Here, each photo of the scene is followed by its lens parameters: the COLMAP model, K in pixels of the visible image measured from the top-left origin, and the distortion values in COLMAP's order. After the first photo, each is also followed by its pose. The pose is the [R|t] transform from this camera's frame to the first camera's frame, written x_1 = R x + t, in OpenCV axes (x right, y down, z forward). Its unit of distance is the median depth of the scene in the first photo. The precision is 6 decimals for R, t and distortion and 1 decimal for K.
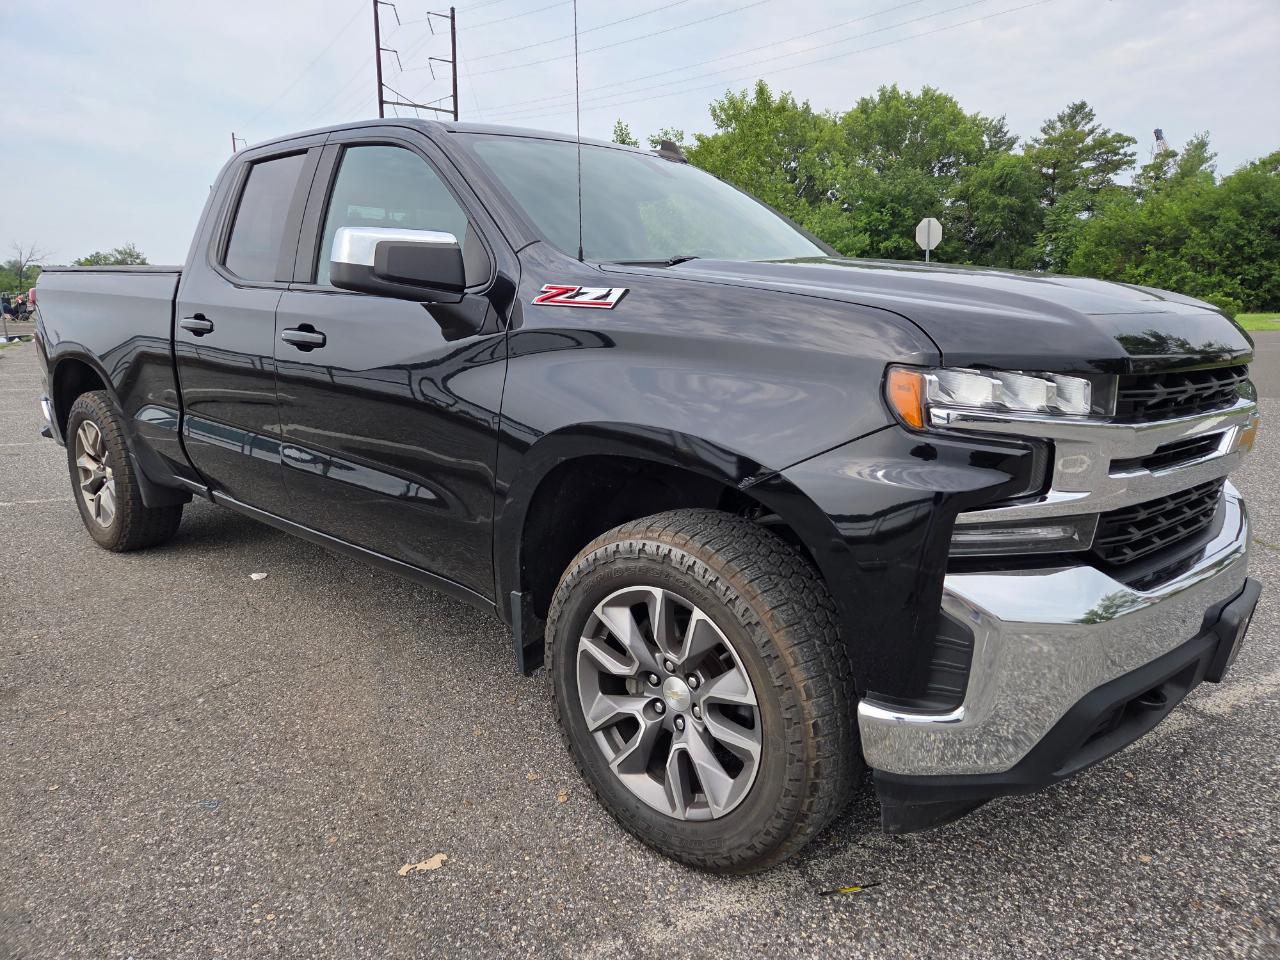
lens RADIAL K [[861.0, 0, 625.4], [0, 861.0, 479.5], [0, 0, 1]] dist [0.074327, -0.055152]
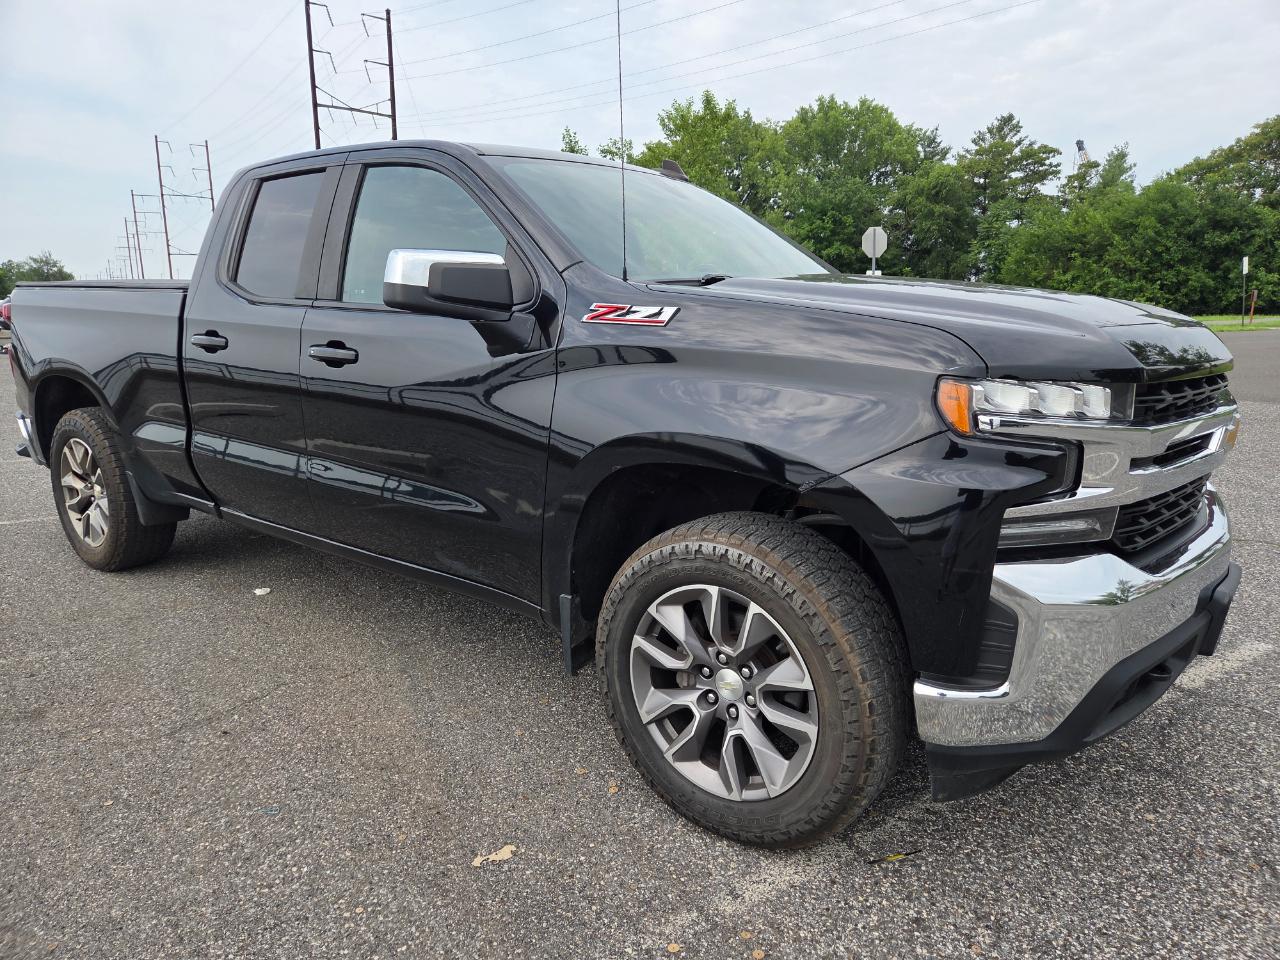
lens RADIAL K [[865.9, 0, 638.2], [0, 865.9, 483.0], [0, 0, 1]] dist [0.074587, -0.057218]
pose [[0.997067, -0.021057, 0.073579, -0.118928], [0.021398, 0.999764, -0.003857, -0.000066], [-0.073480, 0.005420, 0.997282, -0.063740]]
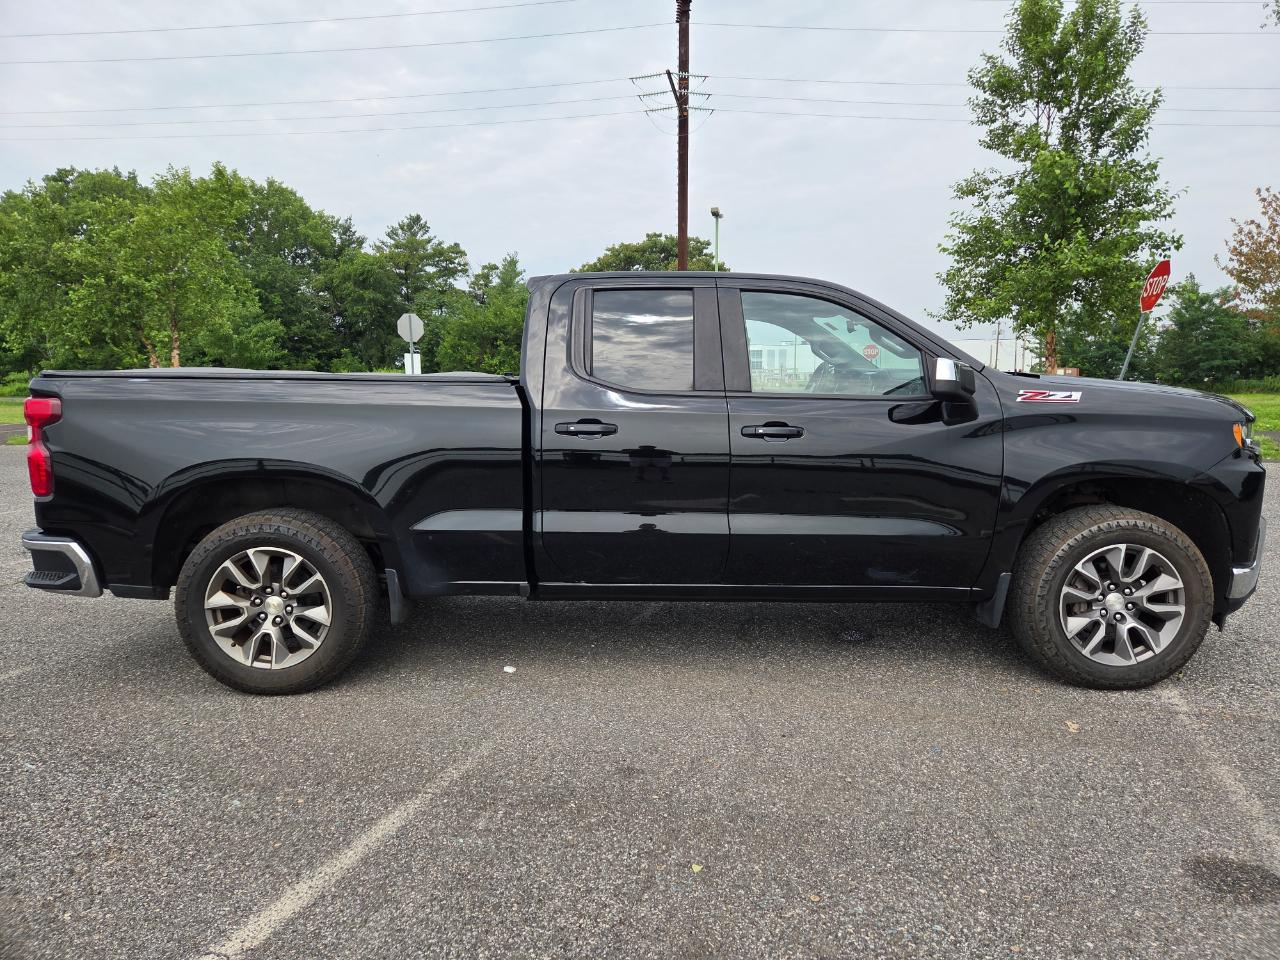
lens RADIAL K [[861.4, 0, 651.6], [0, 861.4, 479.9], [0, 0, 1]] dist [0.080007, -0.061456]
pose [[0.736248, -0.085405, 0.671301, -1.834915], [0.147975, 0.988315, -0.036555, -0.090680], [-0.660335, 0.126249, 0.740283, 0.199265]]
